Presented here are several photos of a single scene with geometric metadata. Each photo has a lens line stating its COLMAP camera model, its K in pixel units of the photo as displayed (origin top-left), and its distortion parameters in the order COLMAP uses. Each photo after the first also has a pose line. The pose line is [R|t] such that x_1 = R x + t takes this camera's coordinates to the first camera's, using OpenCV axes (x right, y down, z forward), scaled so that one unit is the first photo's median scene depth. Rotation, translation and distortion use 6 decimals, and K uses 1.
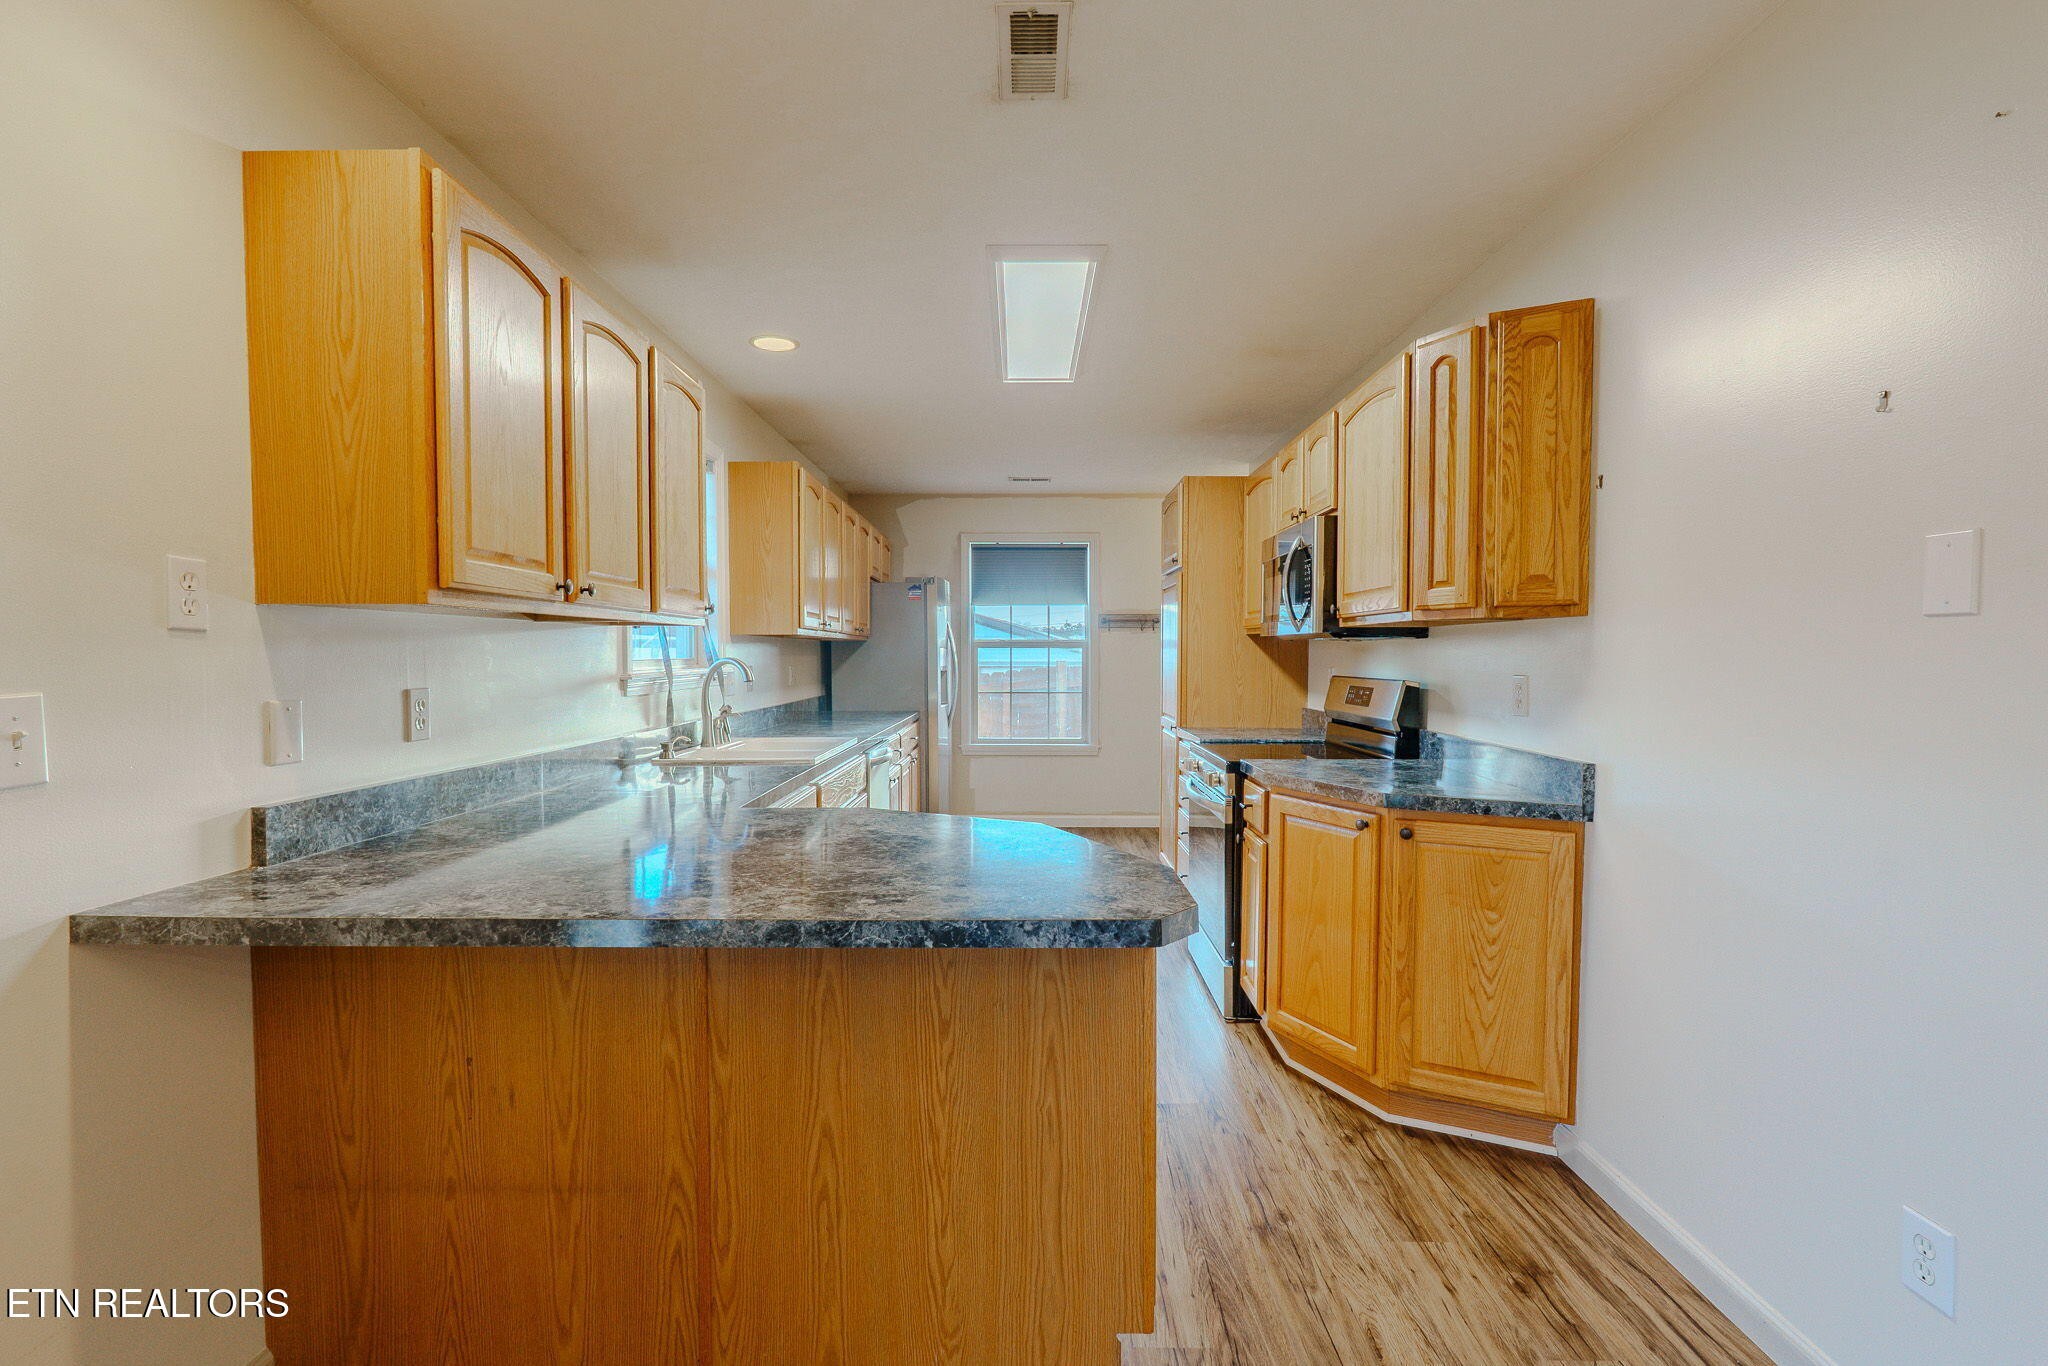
lens RADIAL K [[944.0, 0, 1017.0], [0, 944.0, 681.6], [0, 0, 1]] dist [-0.005718, 0.000808]
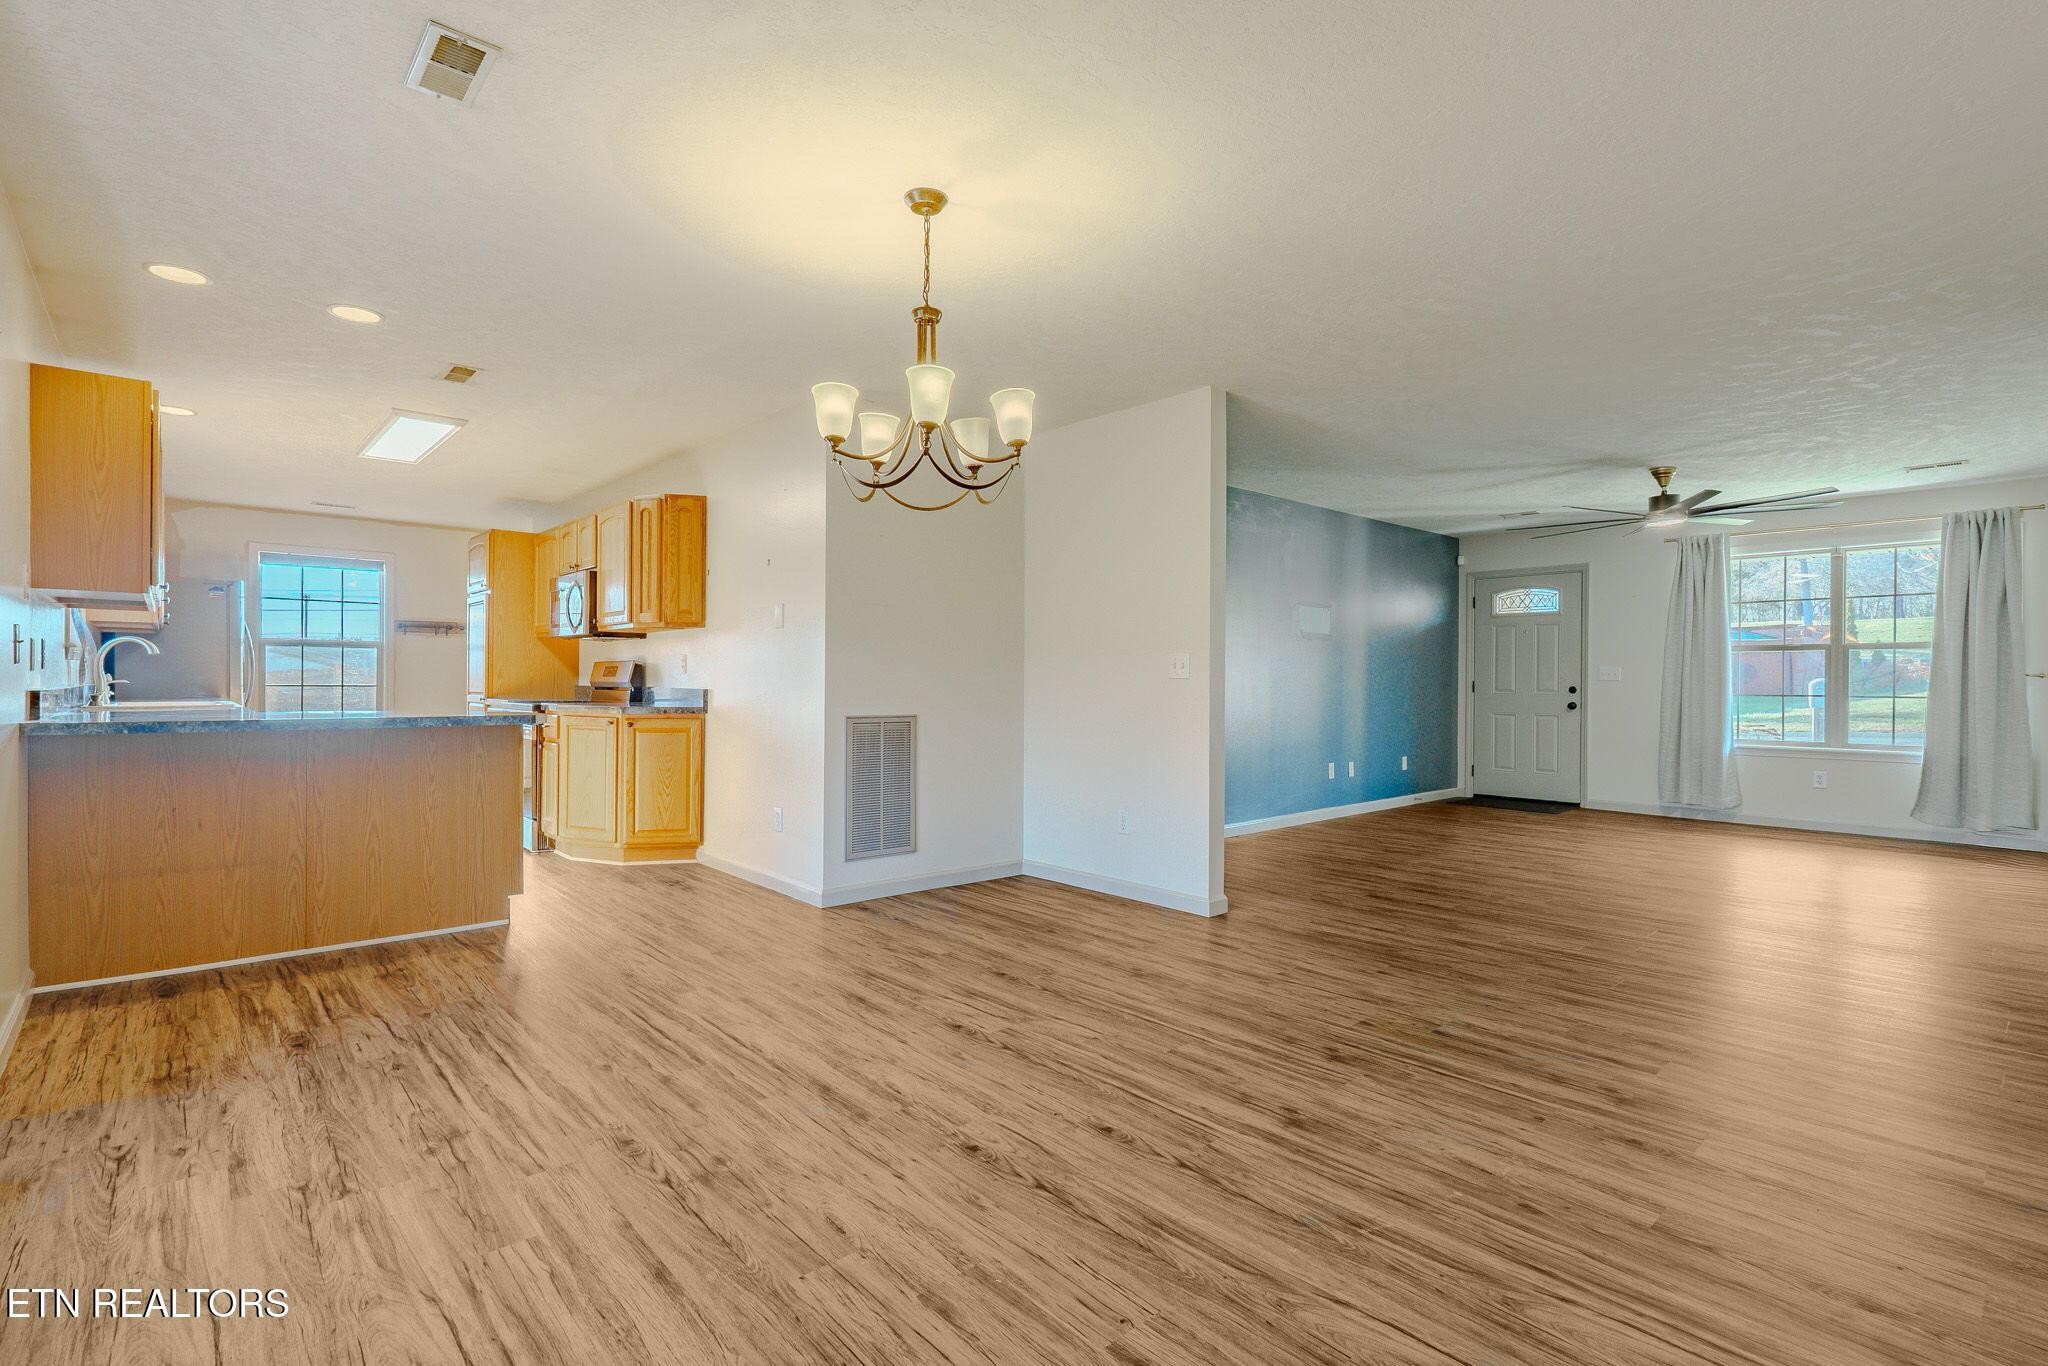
lens RADIAL K [[944.0, 0, 1019.0], [0, 944.0, 688.6], [0, 0, 1]] dist [-0.005718, 0.000808]
pose [[0.735268, 0.000175, 0.677777, -0.437585], [0.011851, 0.999844, -0.013114, 0.127724], [-0.677673, 0.017675, 0.735151, -1.318064]]
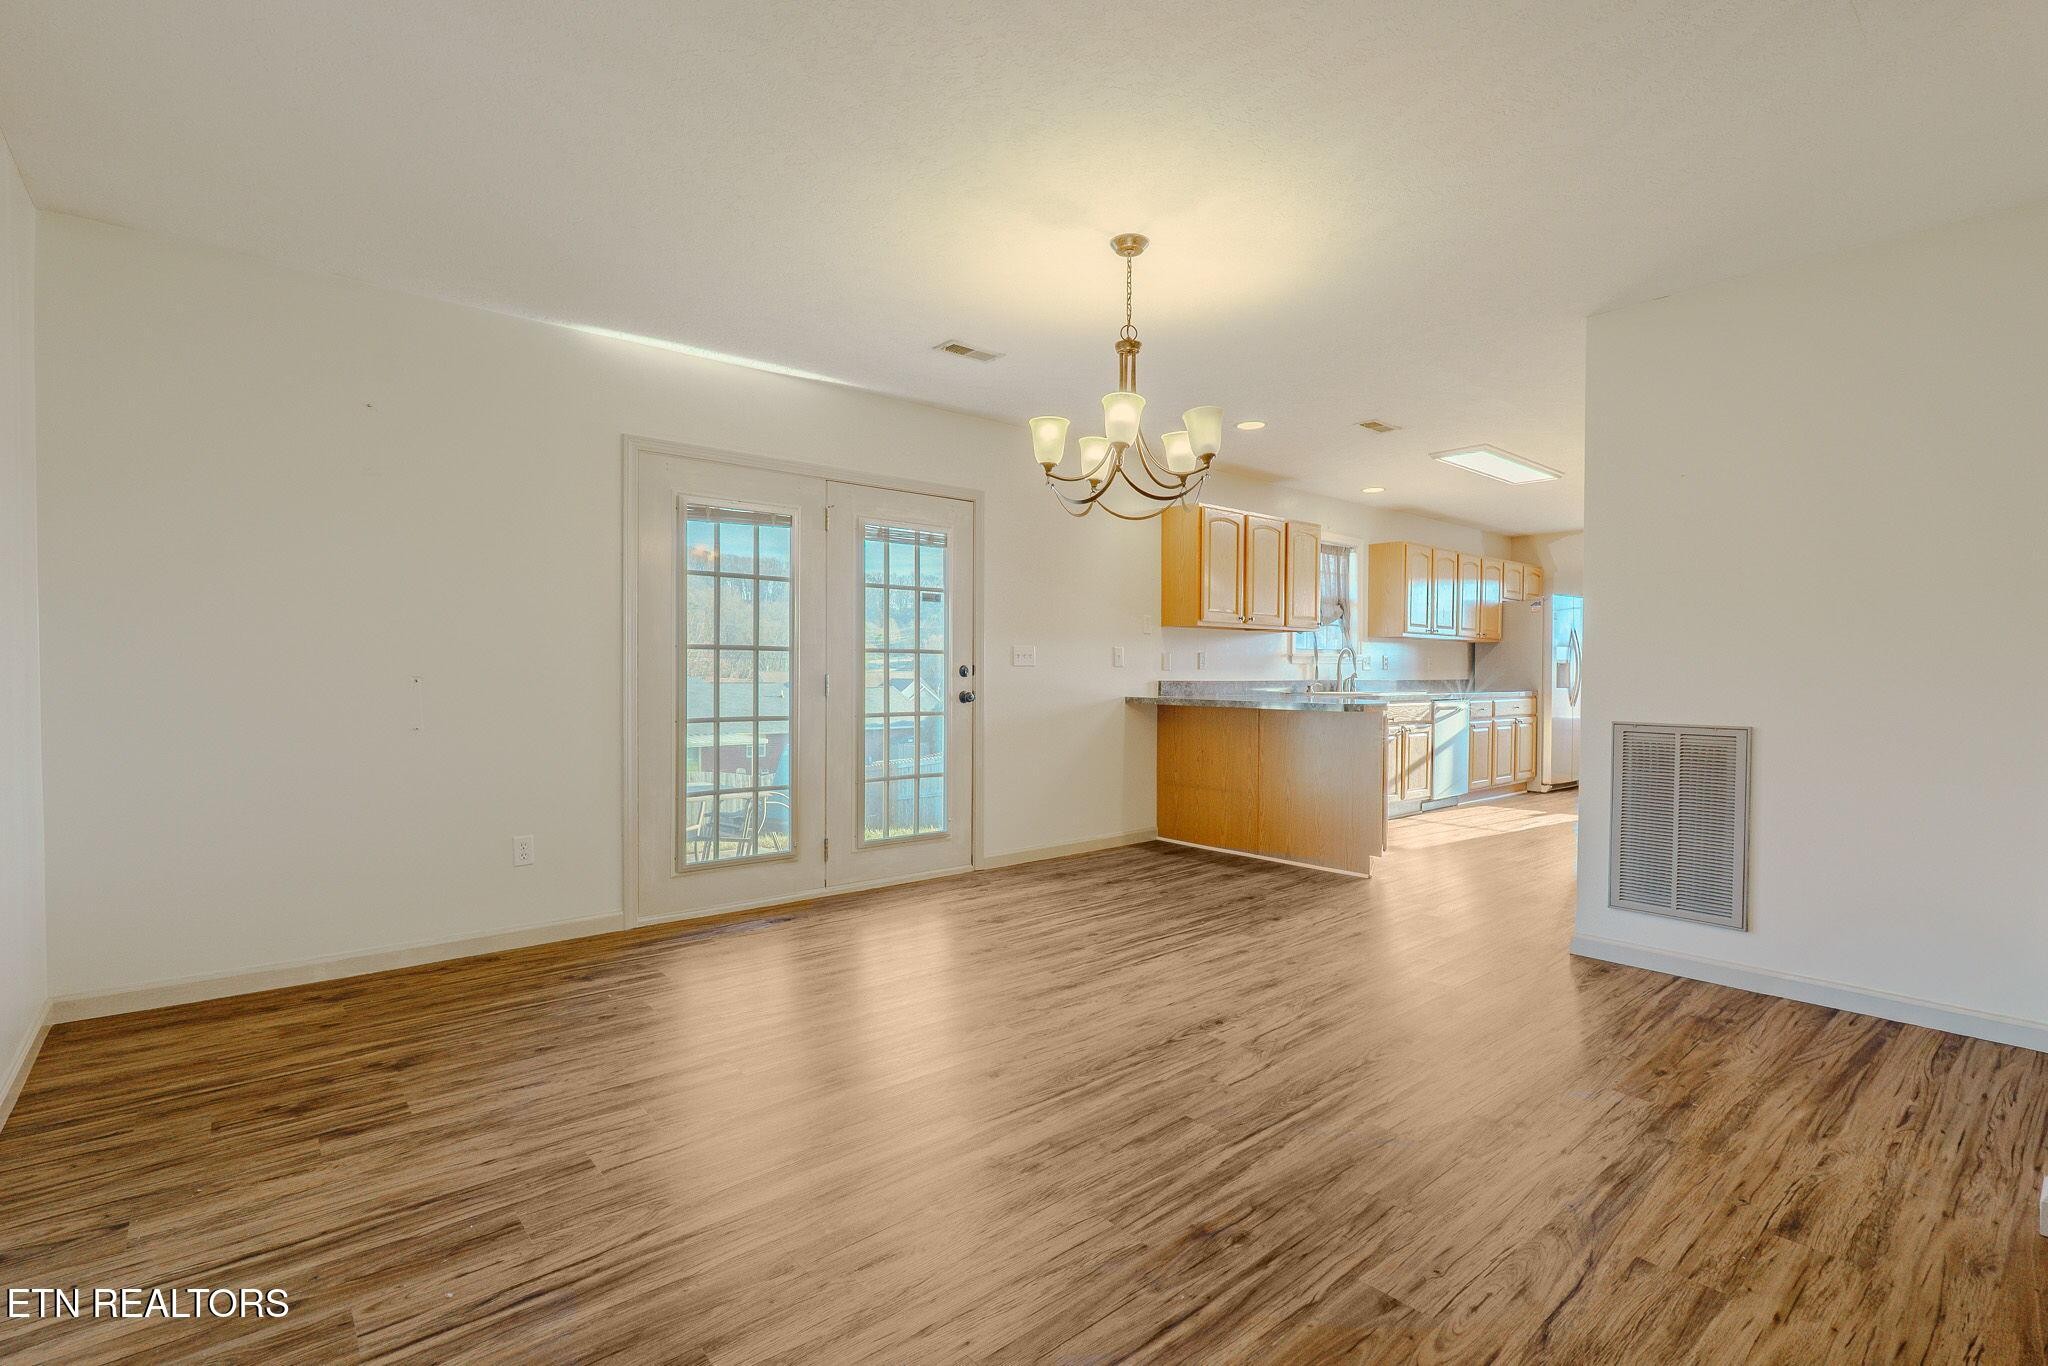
lens RADIAL K [[944.0, 0, 1014.5], [0, 944.0, 679.1], [0, 0, 1]] dist [-0.005718, 0.000808]
pose [[0.653739, 0.008871, -0.756668, 1.184238], [-0.027628, 0.999544, -0.012152, 0.134196], [0.756215, 0.028849, 0.653686, -1.354585]]
